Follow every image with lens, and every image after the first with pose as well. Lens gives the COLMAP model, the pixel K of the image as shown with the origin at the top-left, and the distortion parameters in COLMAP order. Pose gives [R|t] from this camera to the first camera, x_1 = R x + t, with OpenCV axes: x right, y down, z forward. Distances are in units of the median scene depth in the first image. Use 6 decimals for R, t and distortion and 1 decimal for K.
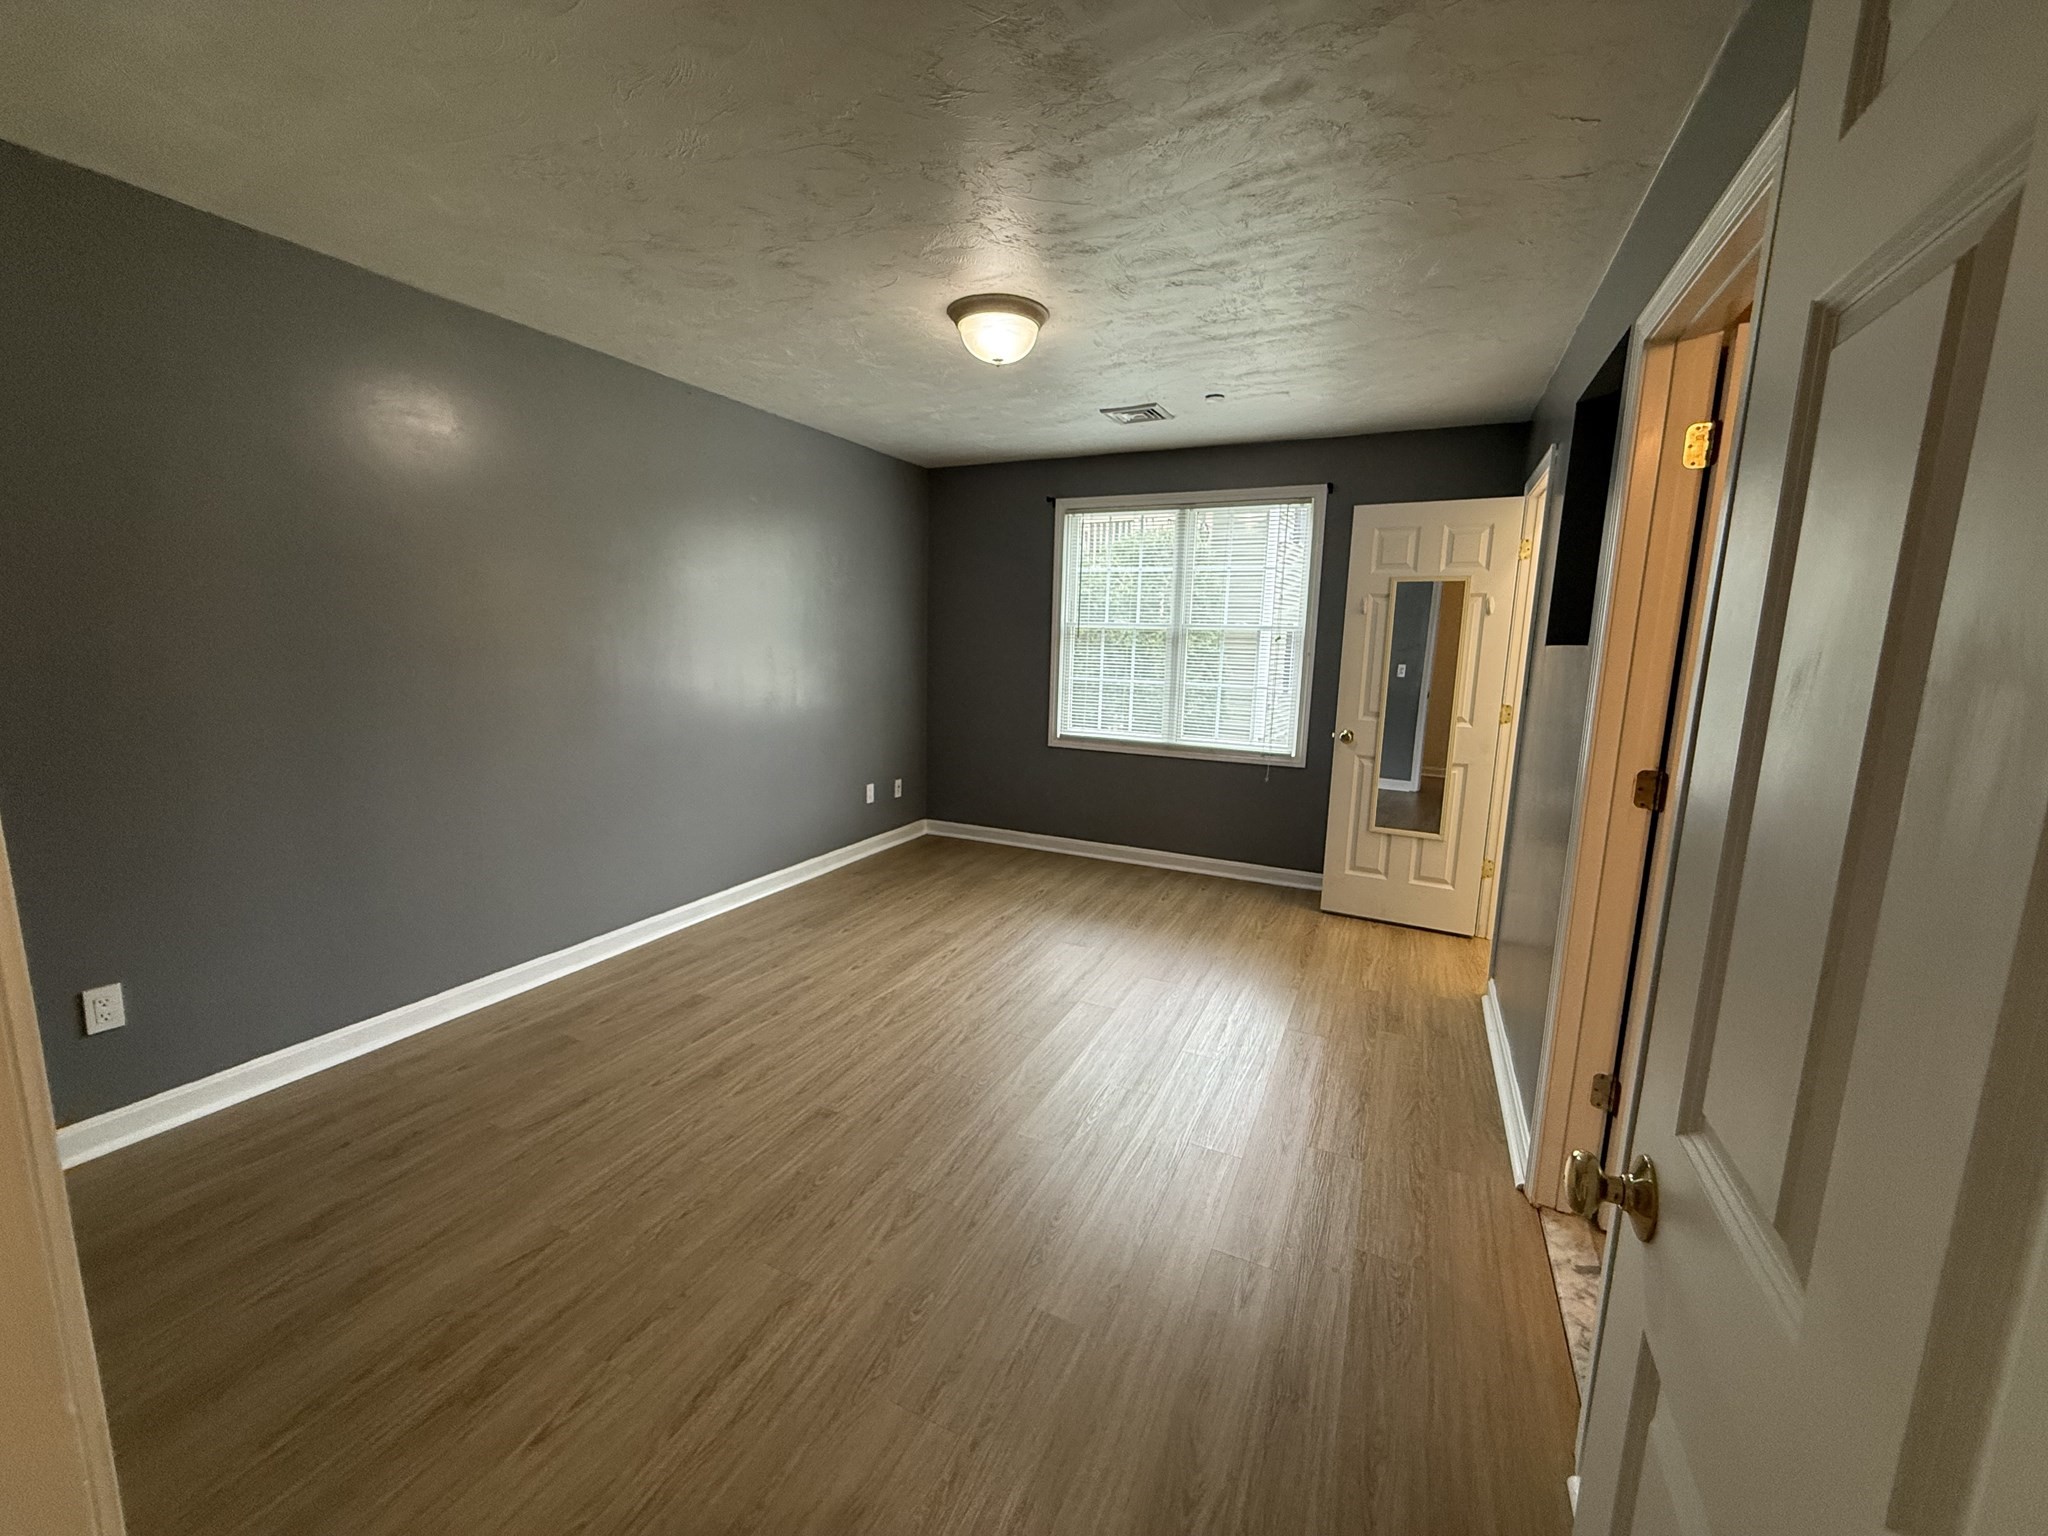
lens RADIAL K [[819.8, 0, 1021.6], [0, 819.8, 766.0], [0, 0, 1]] dist [0.003390, 0.000261]
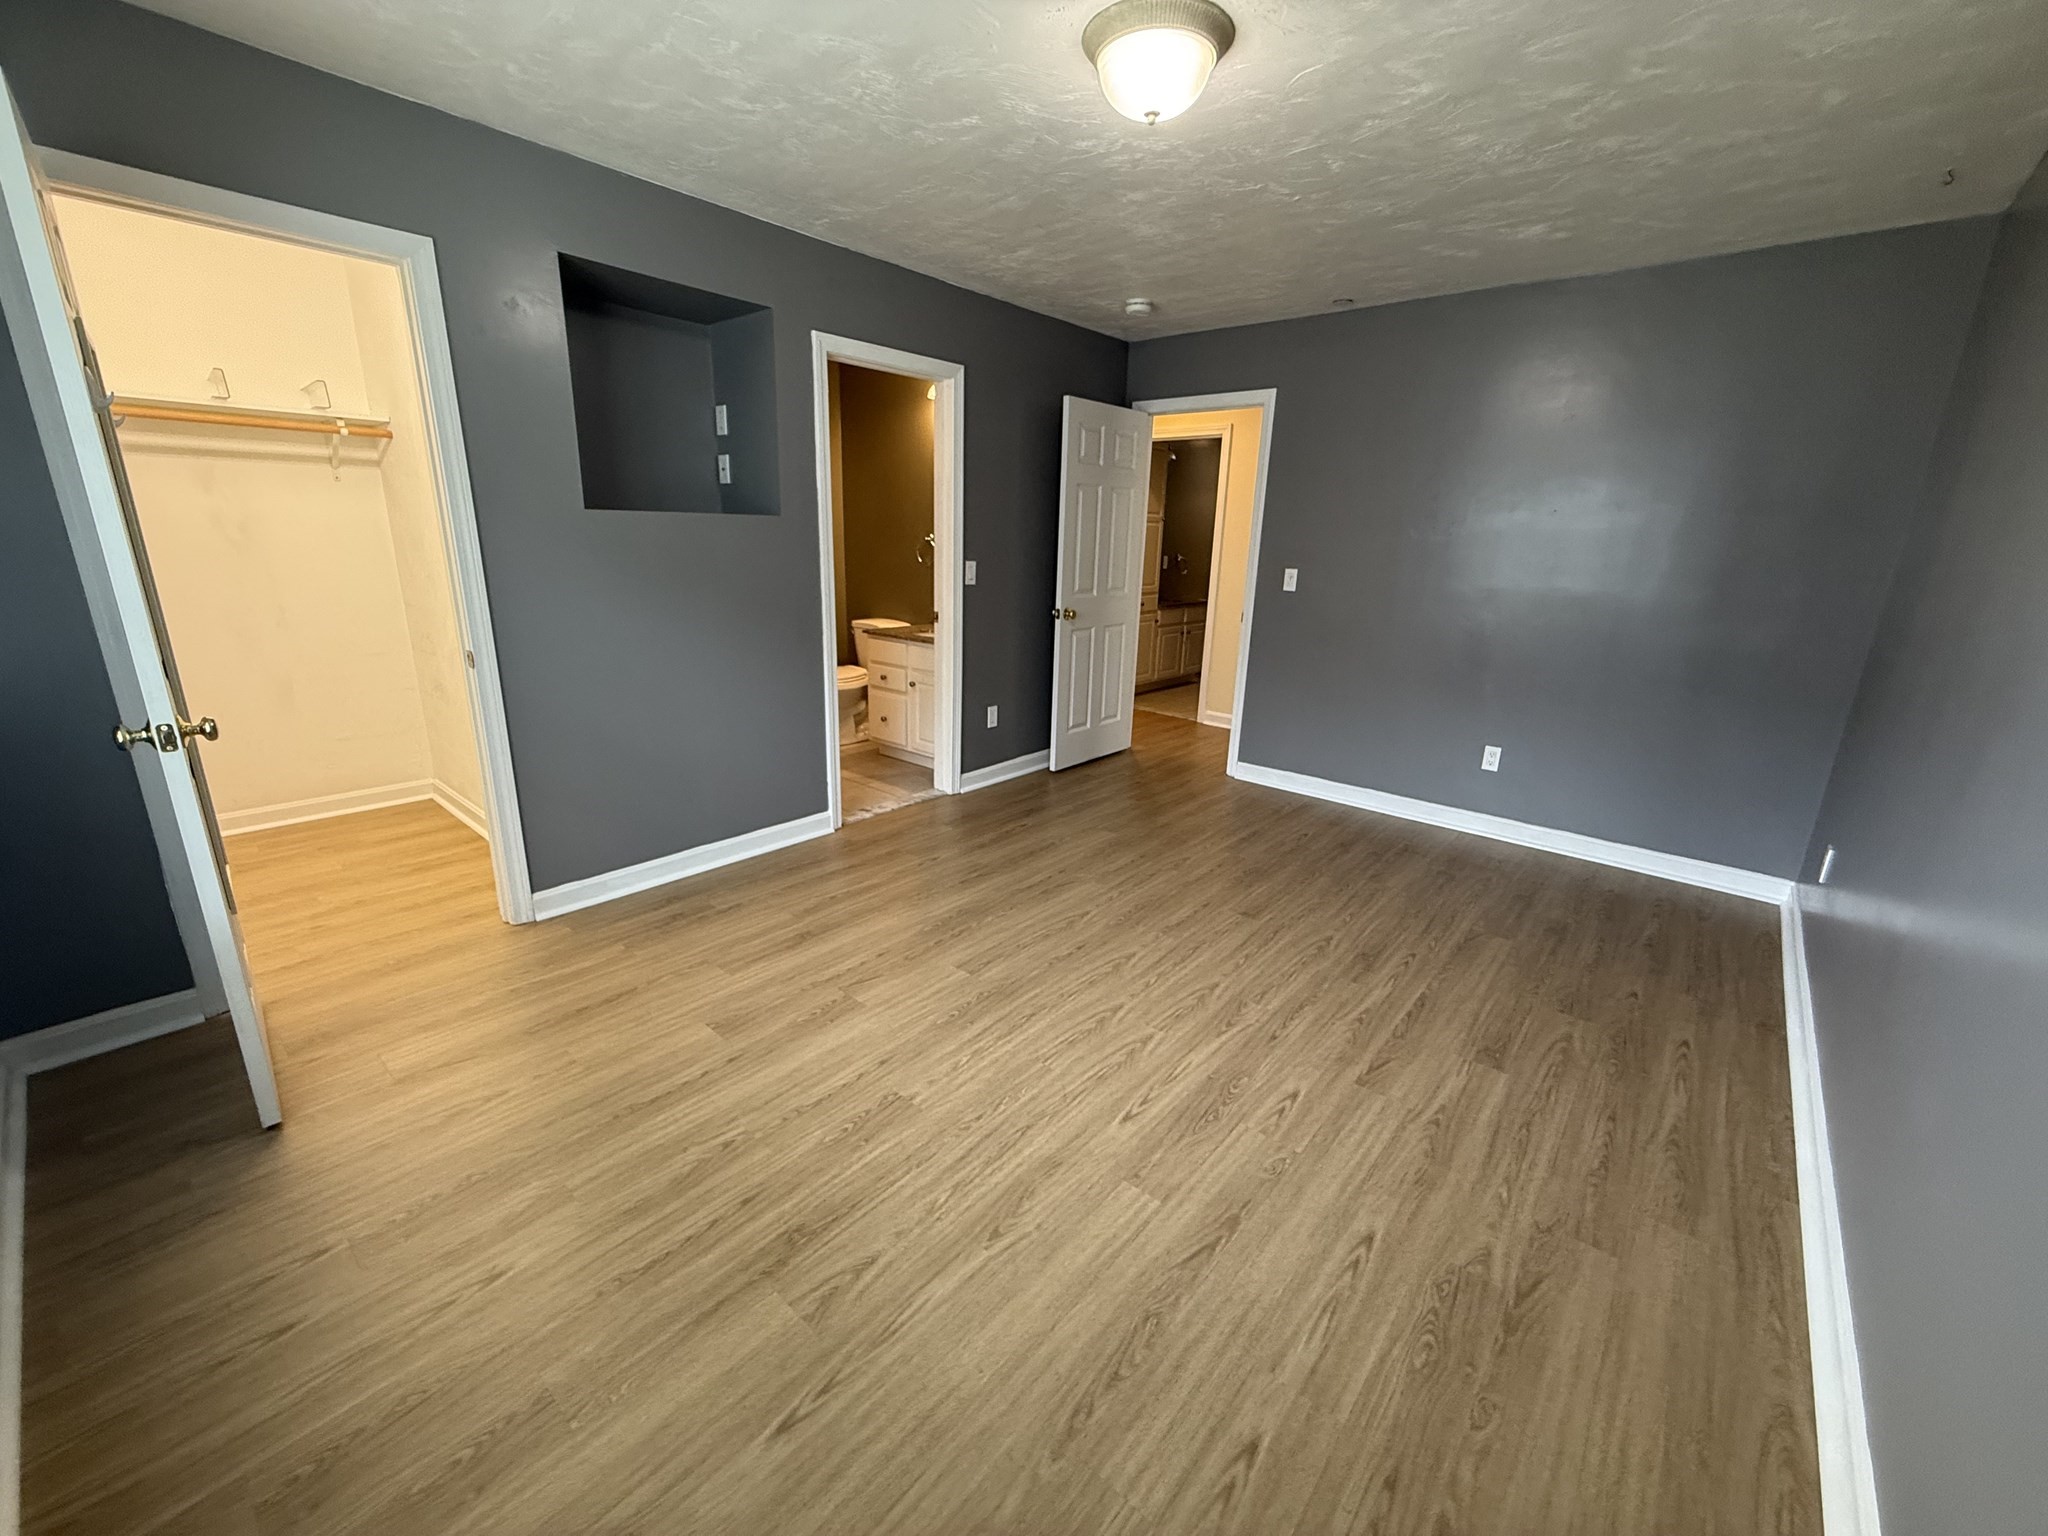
lens RADIAL K [[819.8, 0, 1025.7], [0, 819.8, 769.7], [0, 0, 1]] dist [0.003390, 0.000261]
pose [[-0.964184, -0.123153, 0.234910, -0.128797], [-0.009512, 0.901155, 0.433392, -0.243904], [-0.265064, 0.415635, -0.870051, 1.534537]]
